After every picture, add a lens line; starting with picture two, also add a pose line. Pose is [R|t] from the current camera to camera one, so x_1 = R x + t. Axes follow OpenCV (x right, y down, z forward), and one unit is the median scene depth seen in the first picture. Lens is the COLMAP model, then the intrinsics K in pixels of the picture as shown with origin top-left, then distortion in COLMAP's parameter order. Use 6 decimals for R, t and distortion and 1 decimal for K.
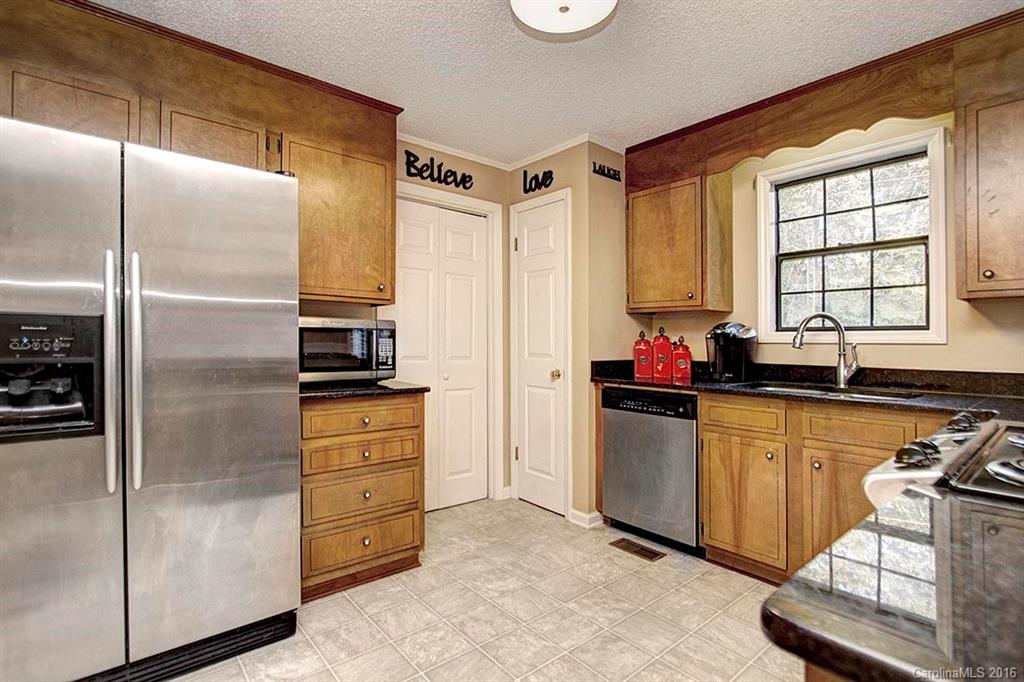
lens RADIAL K [[493.6, 0, 510.4], [0, 493.6, 344.7], [0, 0, 1]] dist [-0.001480, 0.000007]
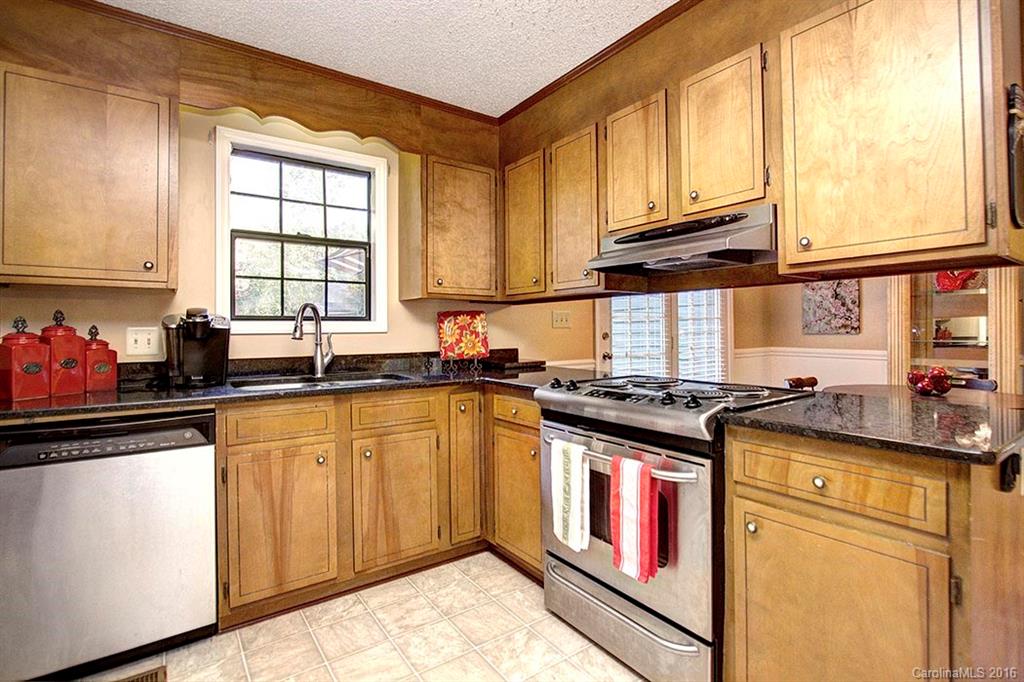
lens RADIAL K [[492.8, 0, 531.0], [0, 492.8, 318.7], [0, 0, 1]] dist [-0.003256, -0.000786]
pose [[0.068911, 0.012103, 0.997549, -0.306396], [0.013155, 0.999828, -0.013039, -0.013512], [-0.997536, 0.014021, 0.068740, 0.490356]]
